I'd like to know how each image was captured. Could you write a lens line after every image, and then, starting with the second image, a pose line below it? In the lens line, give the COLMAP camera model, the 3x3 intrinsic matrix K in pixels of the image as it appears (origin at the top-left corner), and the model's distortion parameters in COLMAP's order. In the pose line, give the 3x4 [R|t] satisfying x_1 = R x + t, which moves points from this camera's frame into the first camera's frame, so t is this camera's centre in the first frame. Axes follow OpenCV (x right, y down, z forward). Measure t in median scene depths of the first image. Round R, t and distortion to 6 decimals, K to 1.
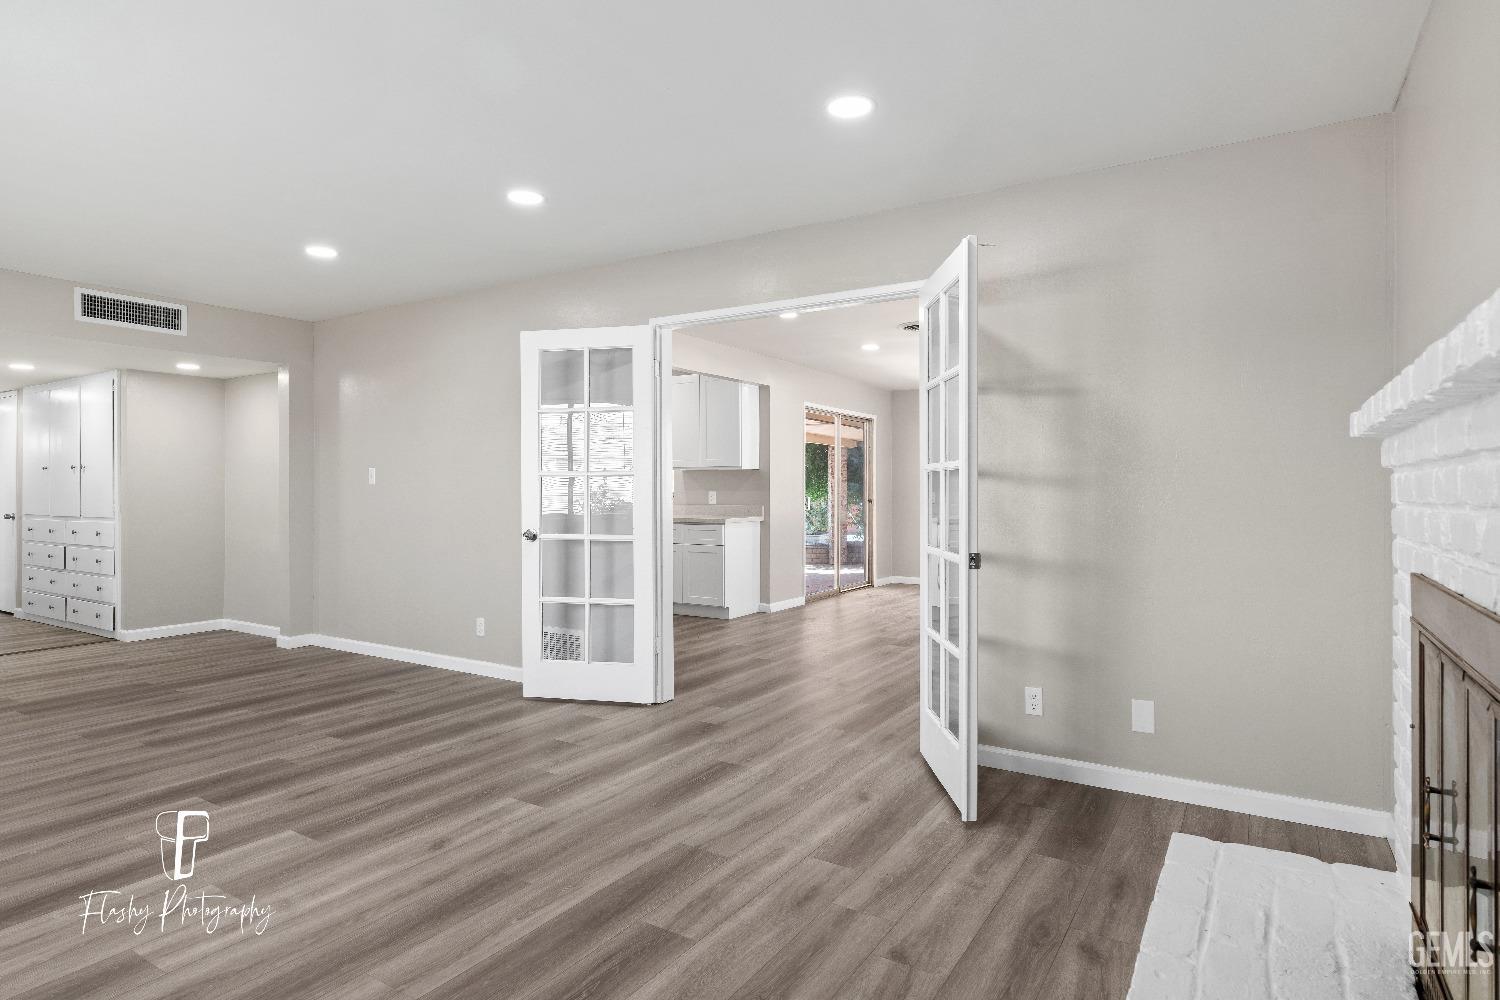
lens RADIAL K [[821.6, 0, 739.4], [0, 821.6, 496.6], [0, 0, 1]] dist [0.000194, 0.001814]
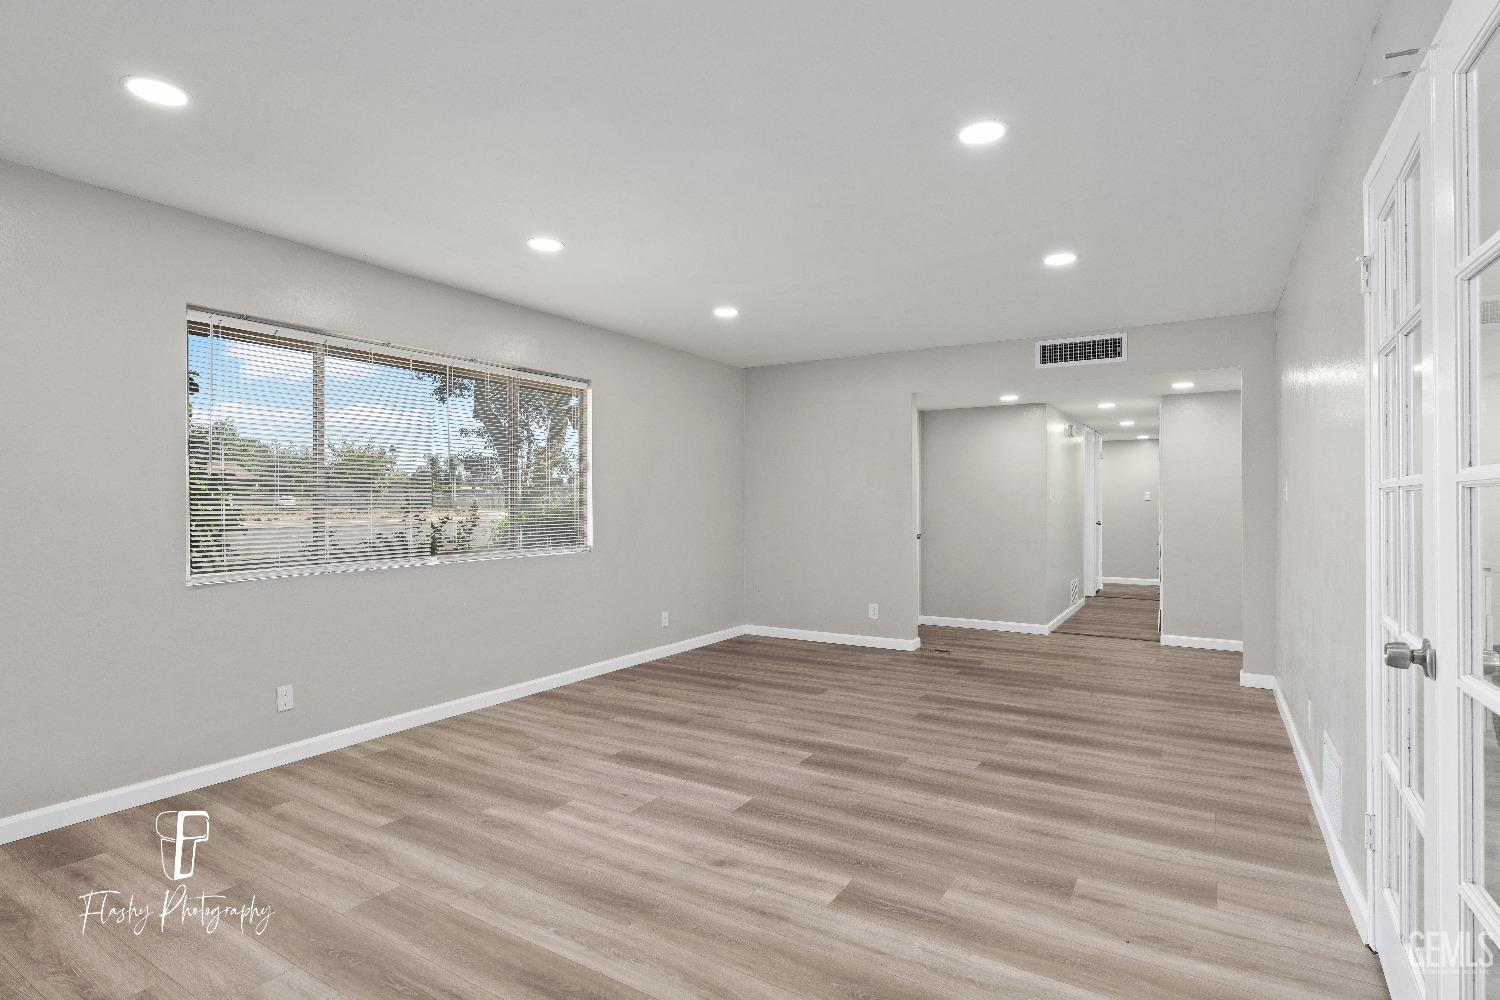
lens RADIAL K [[752.1, 0, 750.0], [0, 752.1, 500.0], [0, 0, 1]] dist [-0.002054, -0.000039]
pose [[0.016100, 0.000125, -0.999870, 0.495106], [-0.004579, 0.999990, 0.000051, -0.025860], [0.999860, 0.004578, 0.016101, 0.878600]]
